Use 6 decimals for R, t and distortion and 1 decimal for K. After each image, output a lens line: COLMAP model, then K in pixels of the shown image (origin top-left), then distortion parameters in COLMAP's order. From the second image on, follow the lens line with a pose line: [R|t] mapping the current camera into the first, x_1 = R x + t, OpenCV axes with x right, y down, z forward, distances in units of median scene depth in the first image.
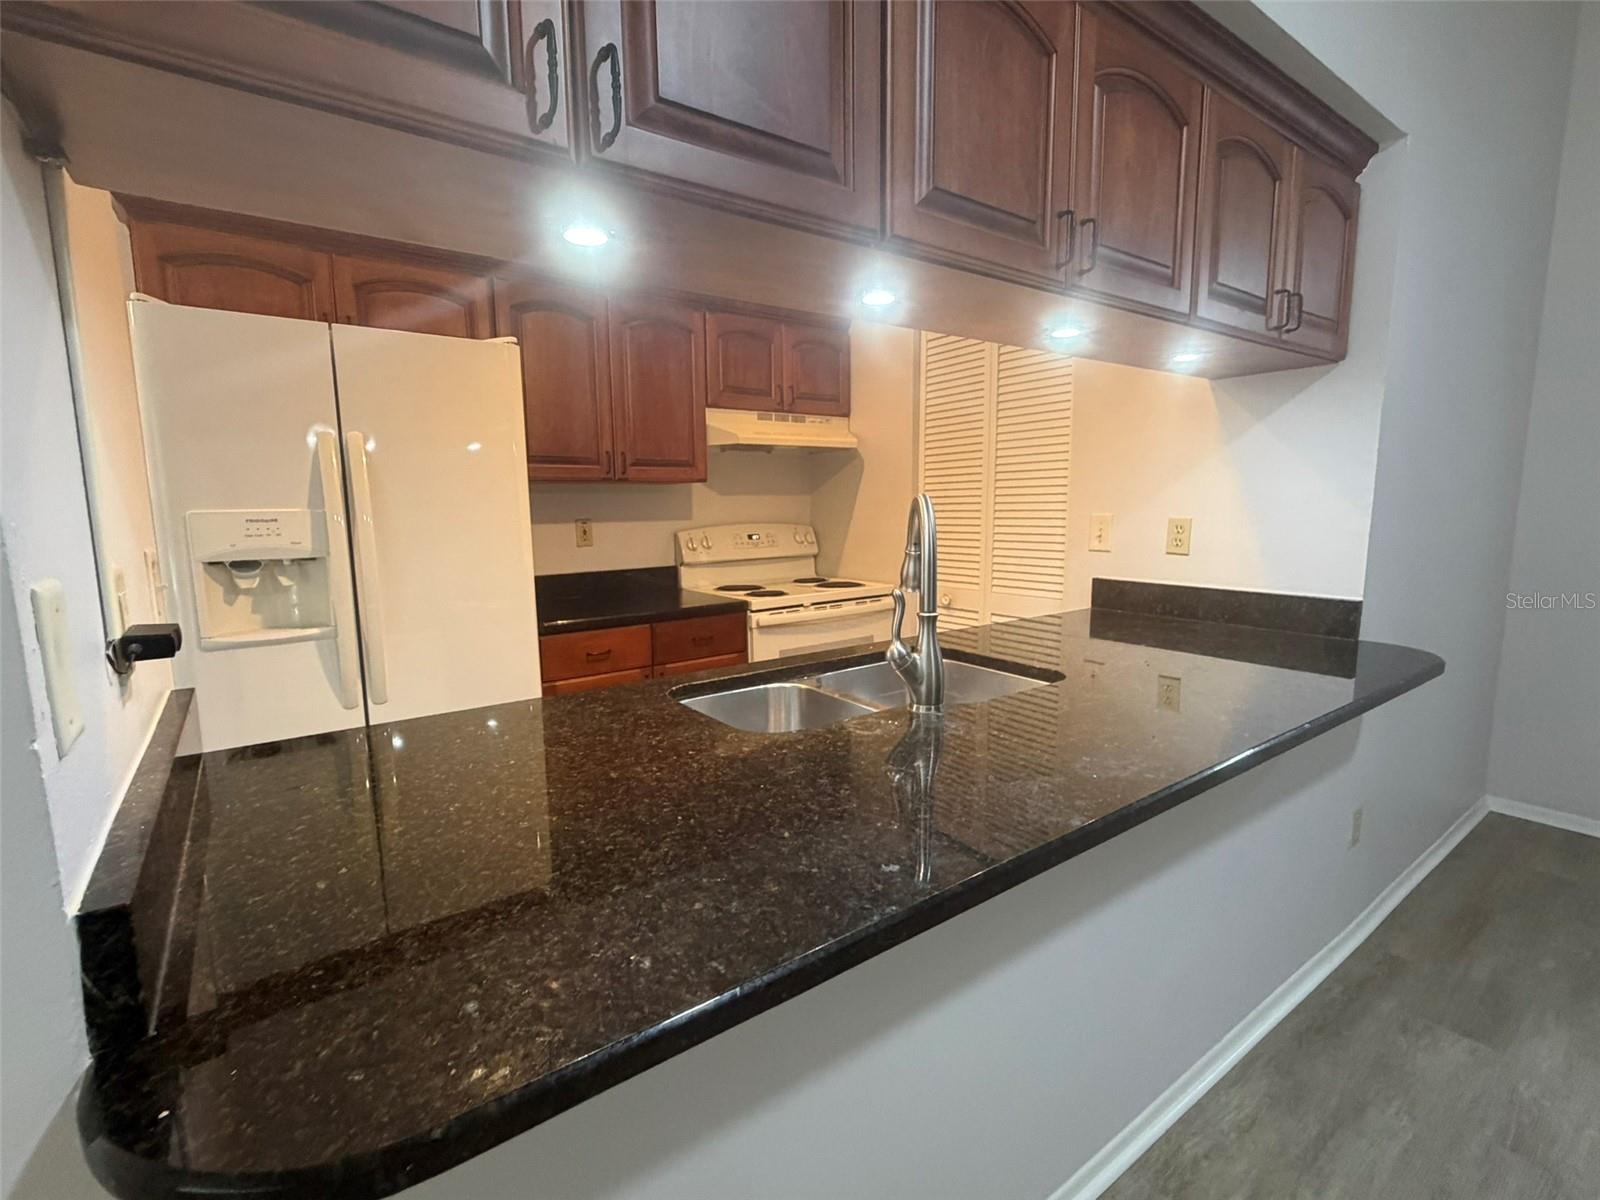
lens RADIAL K [[737.2, 0, 801.6], [0, 737.2, 604.1], [0, 0, 1]] dist [-0.001254, 0.001581]
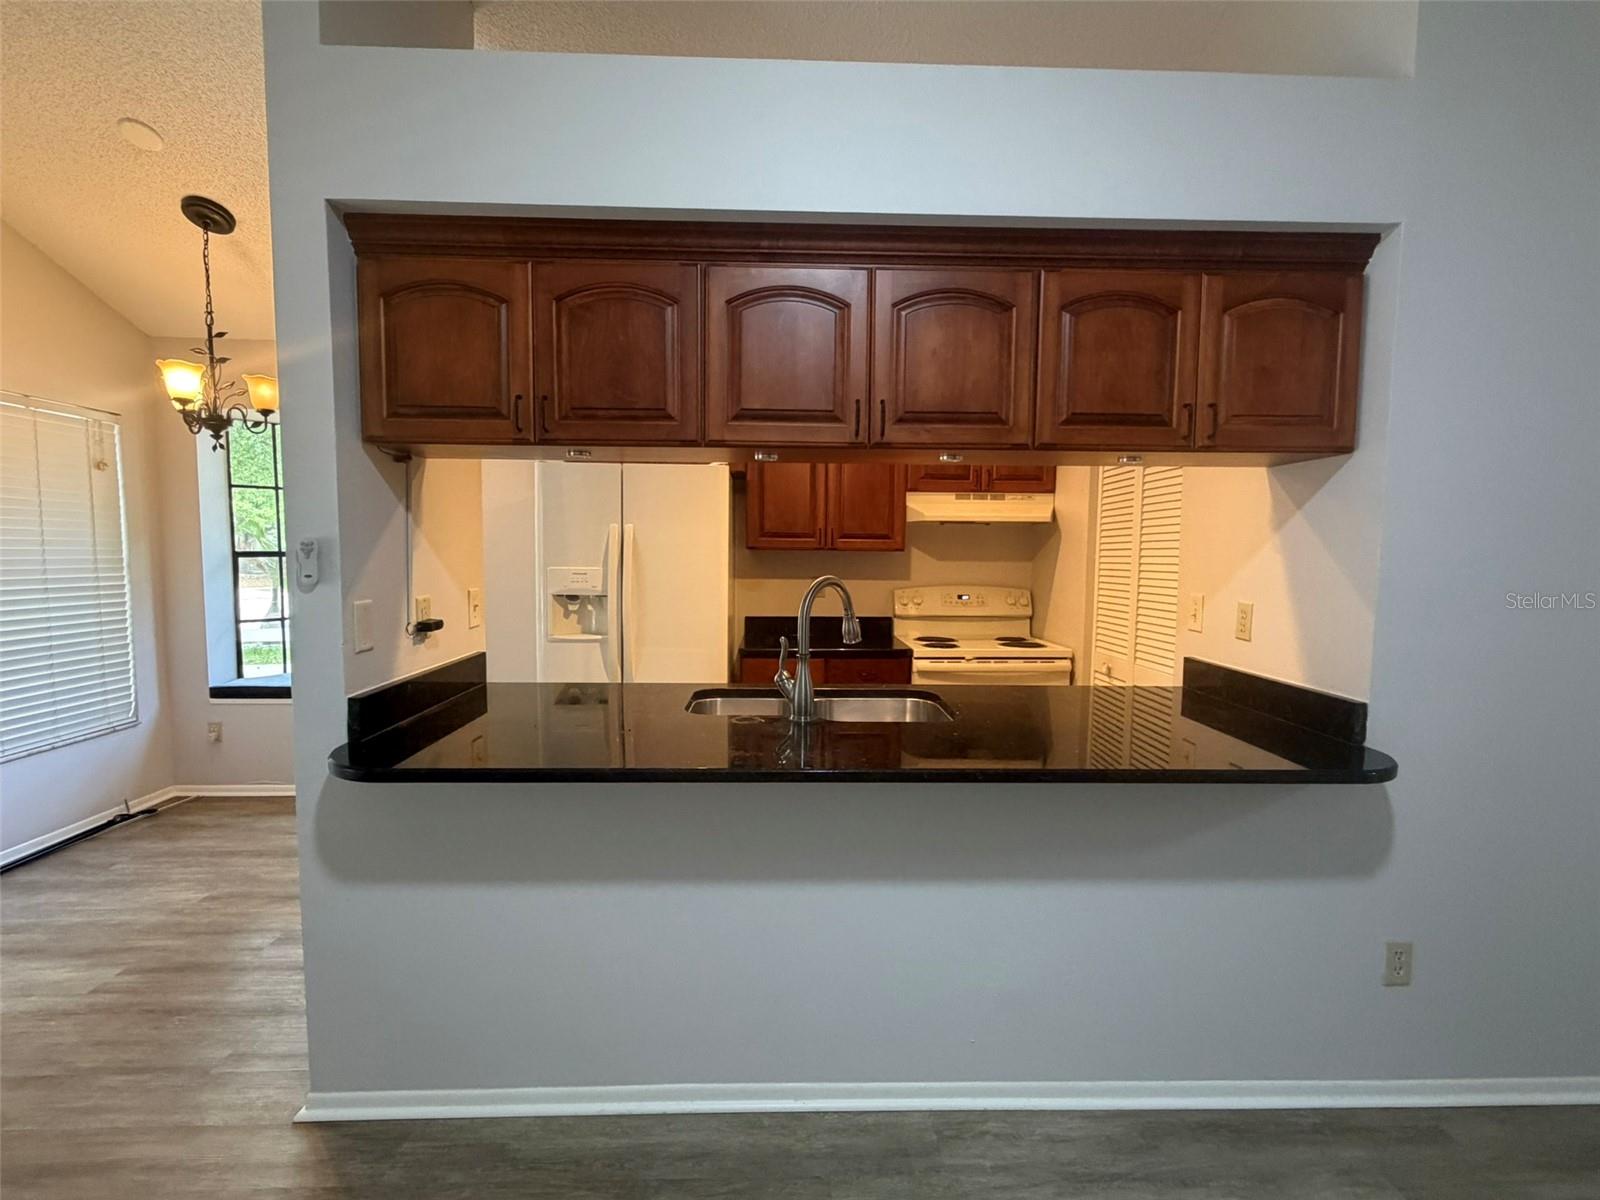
lens RADIAL K [[737.2, 0, 794.8], [0, 737.2, 600.8], [0, 0, 1]] dist [-0.001254, 0.001581]
pose [[0.822763, 0.059272, -0.565286, 0.440939], [-0.098777, 0.994325, -0.039511, -0.016090], [0.559736, 0.088345, 0.823948, -0.119539]]
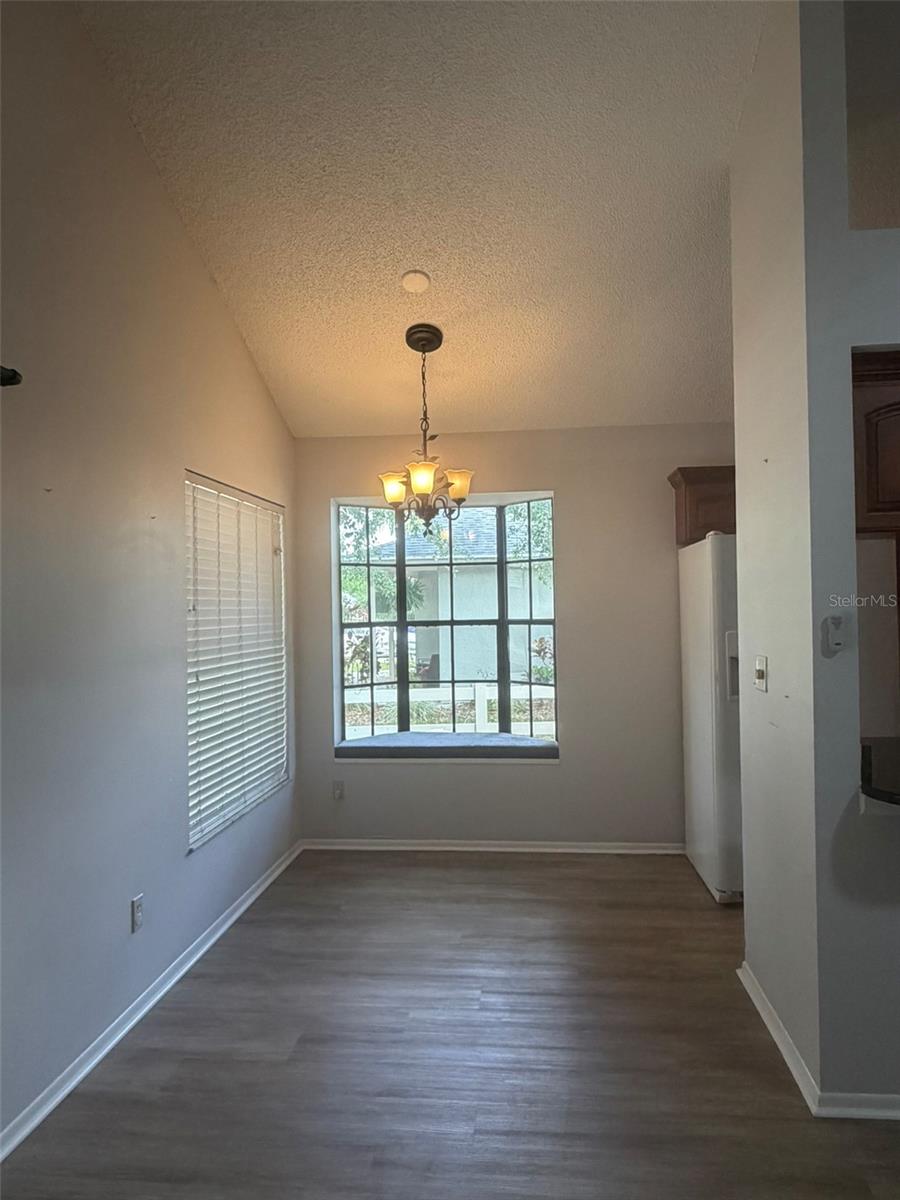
lens RADIAL K [[799.2, 0, 454.9], [0, 799.2, 598.2], [0, 0, 1]] dist [0.004691, 0.000048]
pose [[0.739896, -0.008163, -0.672672, 0.059373], [-0.086582, 0.990454, -0.107255, 0.048668], [0.667126, 0.137599, 0.732126, -0.657626]]
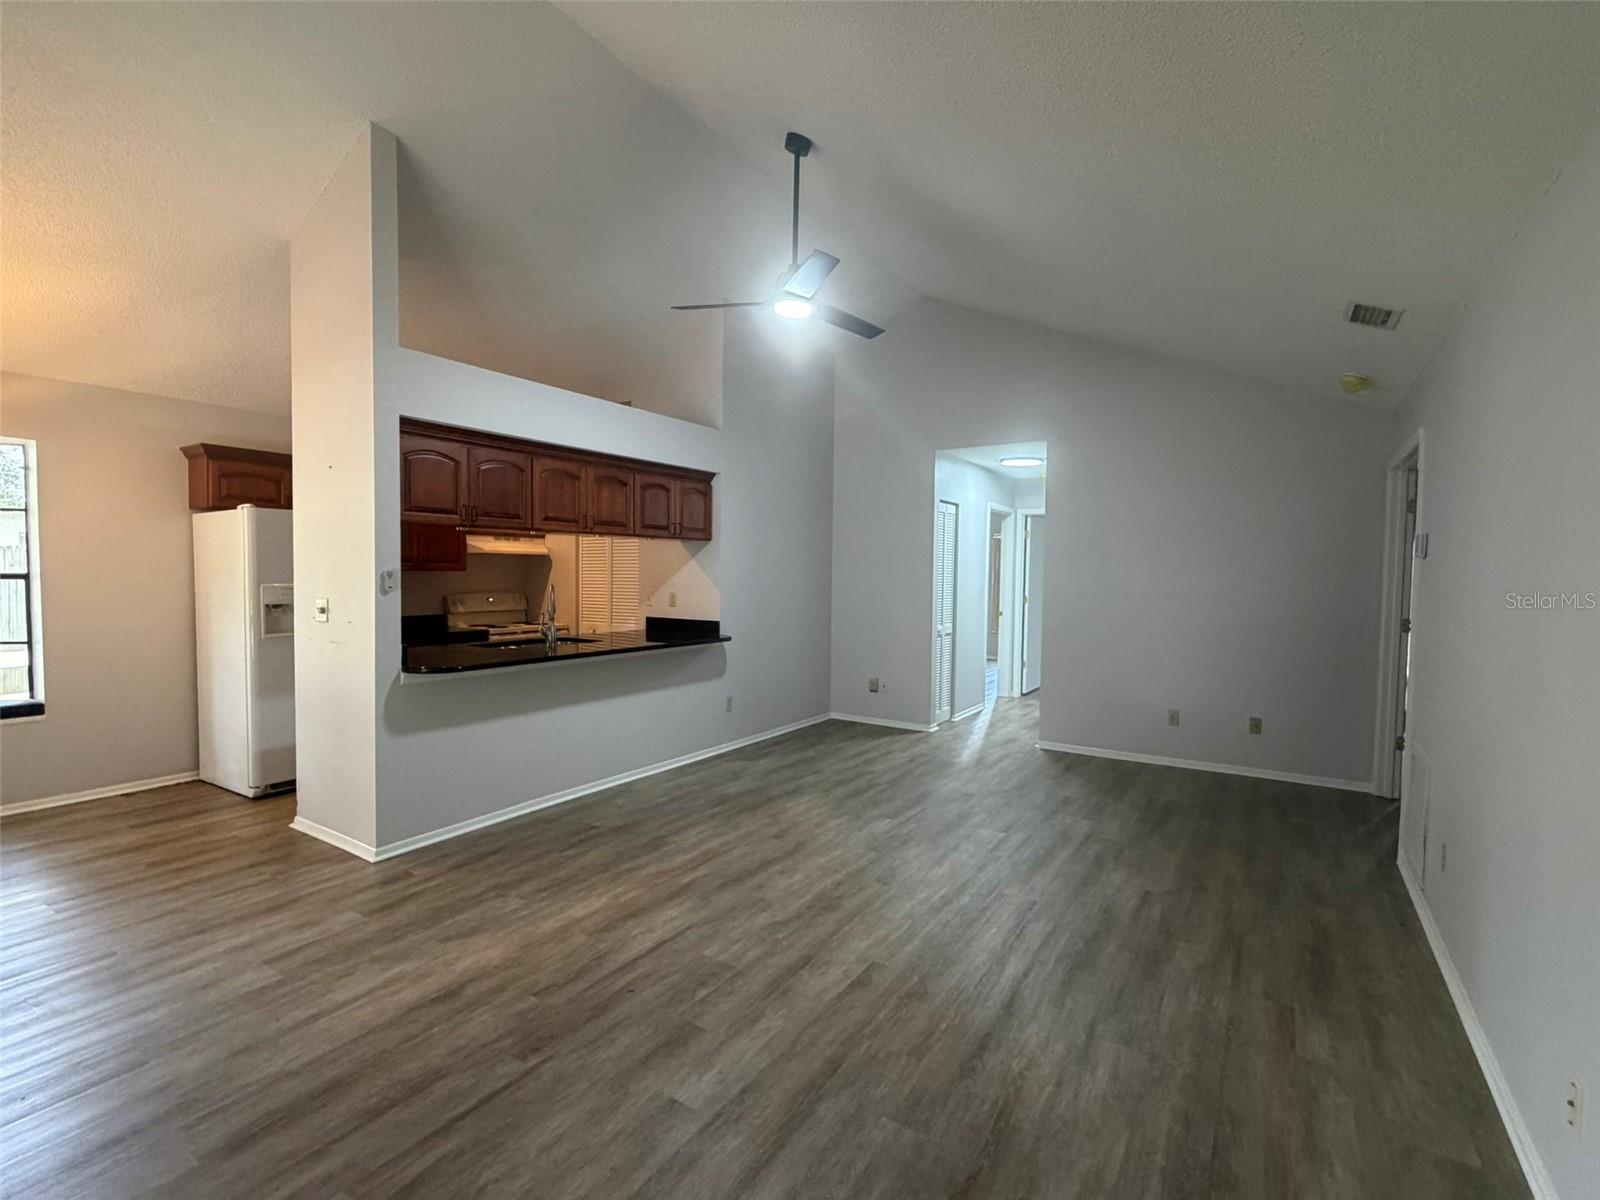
lens RADIAL K [[737.2, 0, 800.1], [0, 737.2, 598.7], [0, 0, 1]] dist [-0.001254, 0.001581]
pose [[0.937875, 0.008818, 0.346861, 0.027534], [0.027442, 0.994660, -0.099487, 0.134242], [-0.345886, 0.102825, 0.932625, -1.193453]]
